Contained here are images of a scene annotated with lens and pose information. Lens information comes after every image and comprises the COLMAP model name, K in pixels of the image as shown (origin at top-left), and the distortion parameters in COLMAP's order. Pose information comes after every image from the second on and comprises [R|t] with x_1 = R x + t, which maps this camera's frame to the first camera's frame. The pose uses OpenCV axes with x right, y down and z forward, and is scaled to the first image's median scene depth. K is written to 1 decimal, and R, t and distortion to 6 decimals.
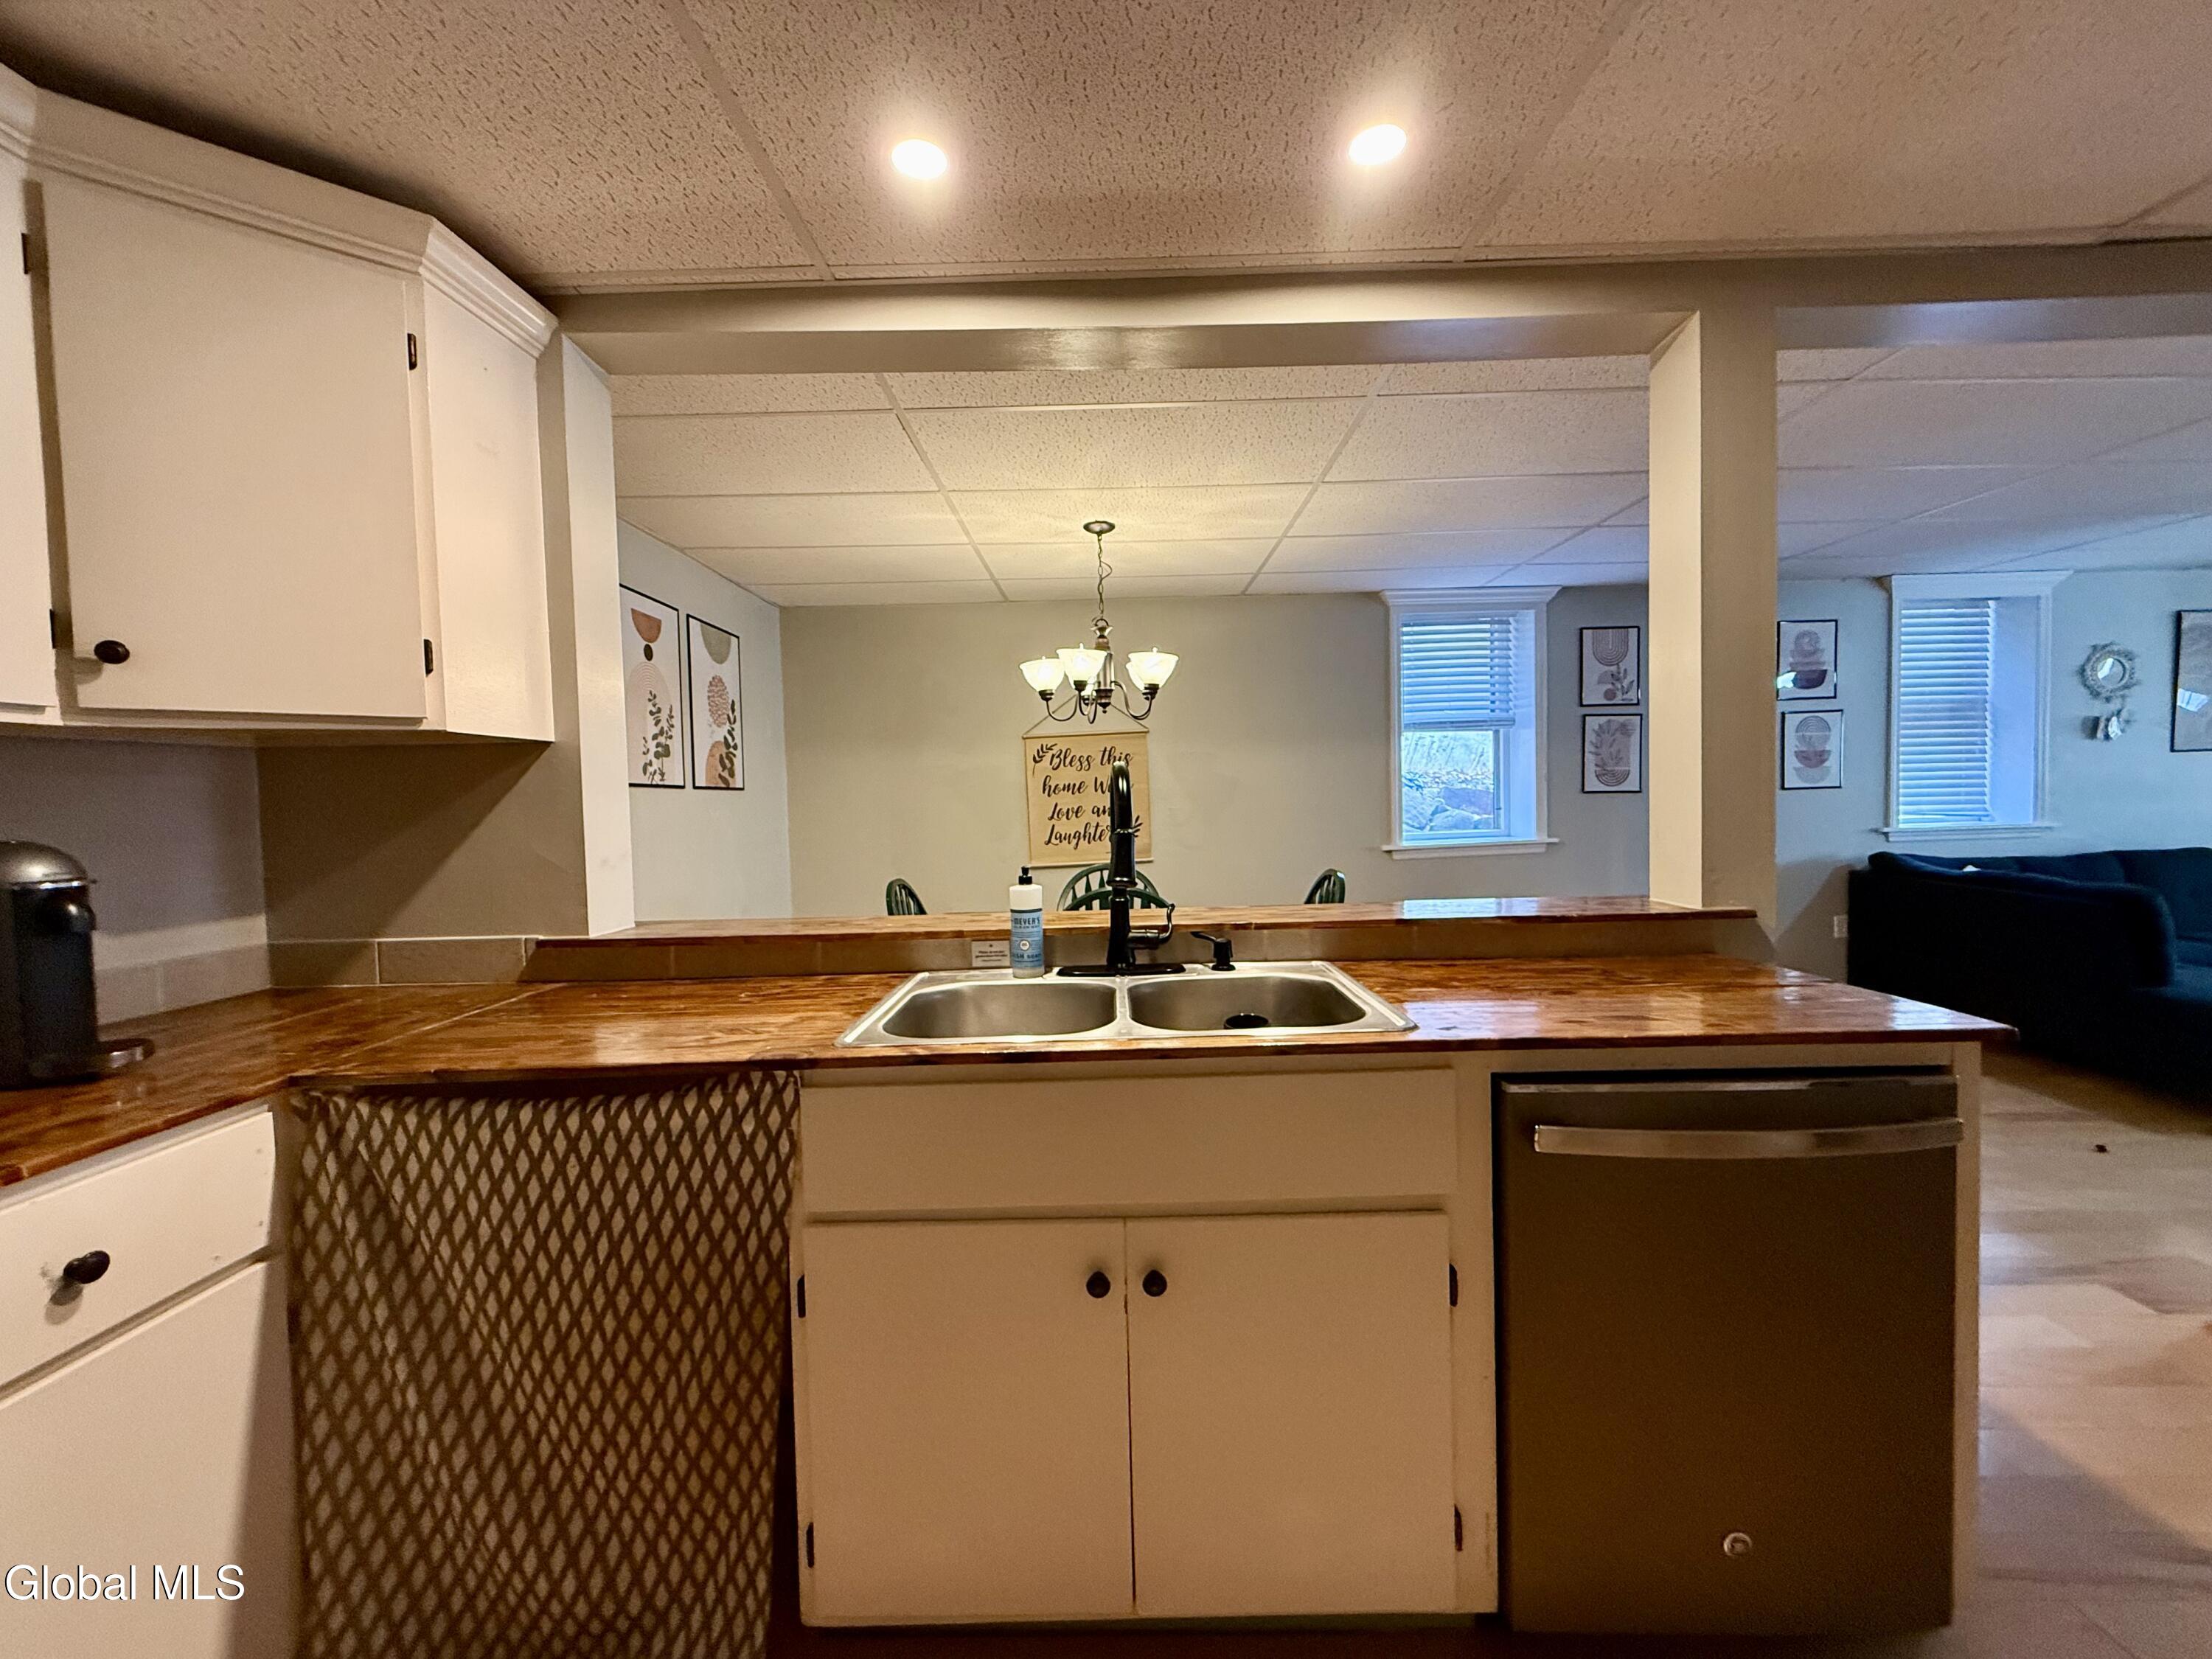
lens RADIAL K [[884.1, 0, 1105.5], [0, 884.1, 825.8], [0, 0, 1]] dist [0.000756, -0.000124]
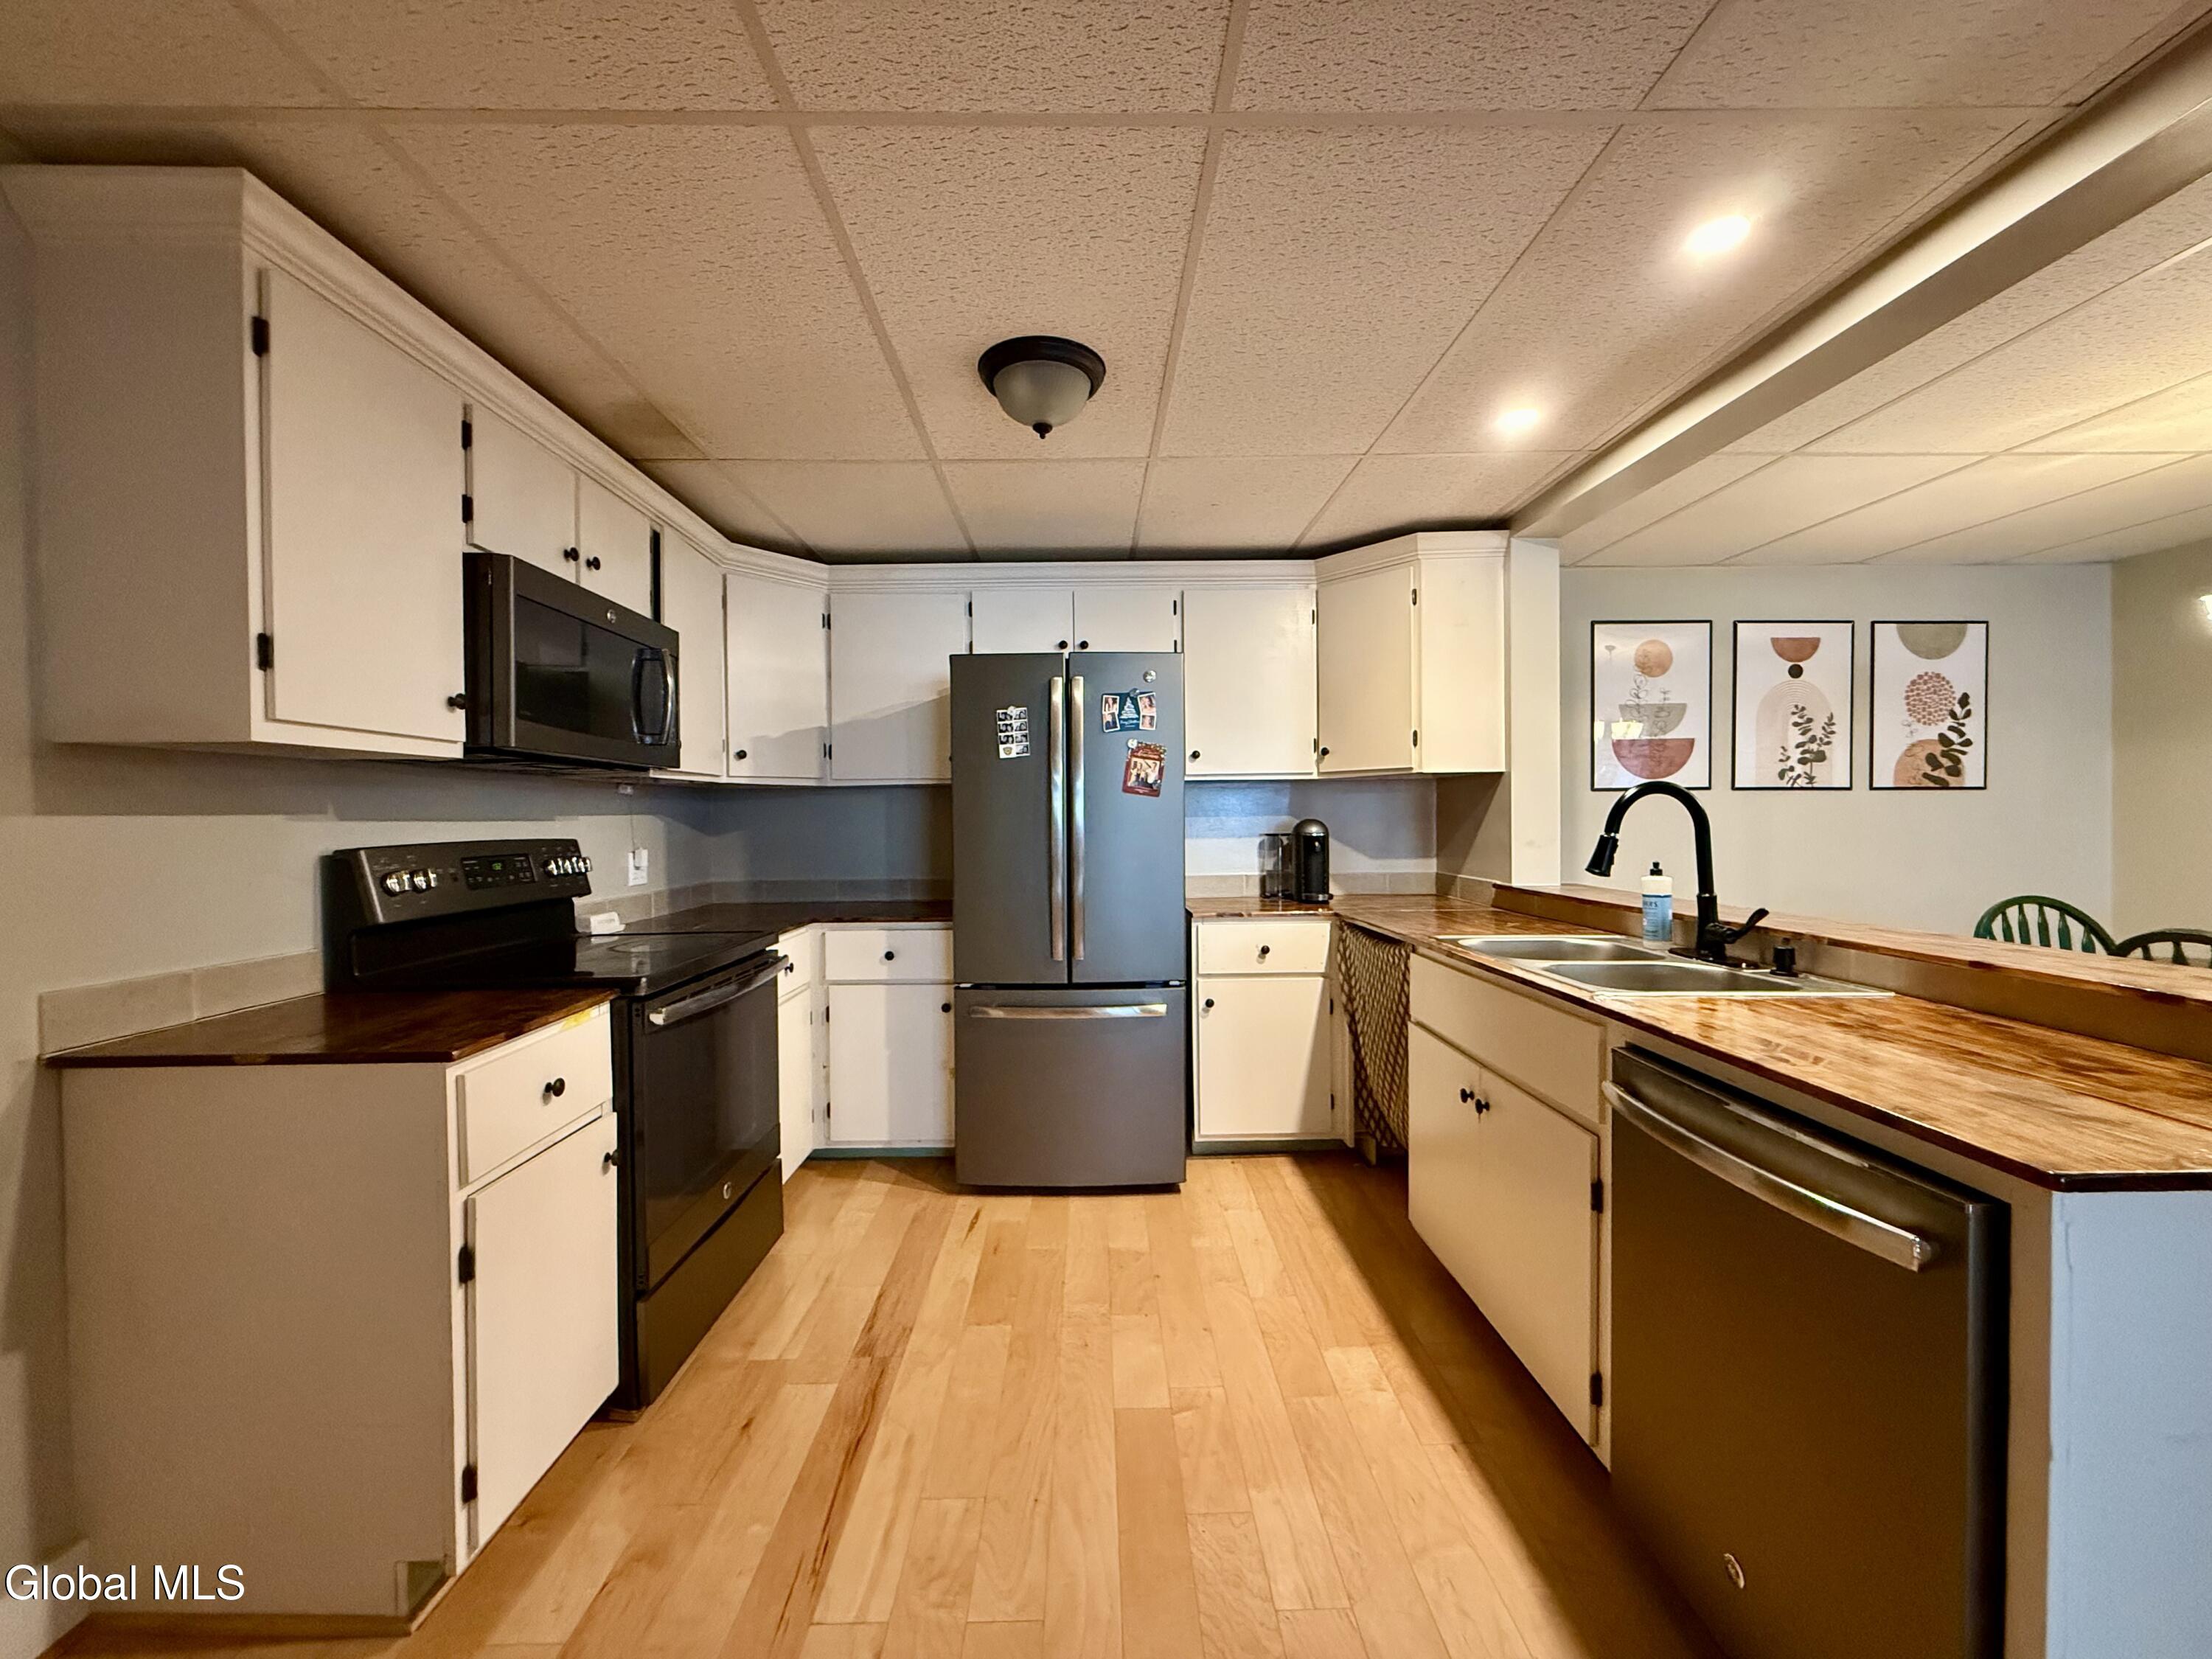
lens RADIAL K [[884.1, 0, 1099.6], [0, 884.1, 828.6], [0, 0, 1]] dist [0.000756, -0.000124]
pose [[0.039416, 0.039221, -0.998453, 1.144365], [-0.024331, 0.998971, 0.038280, -0.031435], [0.998927, 0.022784, 0.040329, 0.136350]]
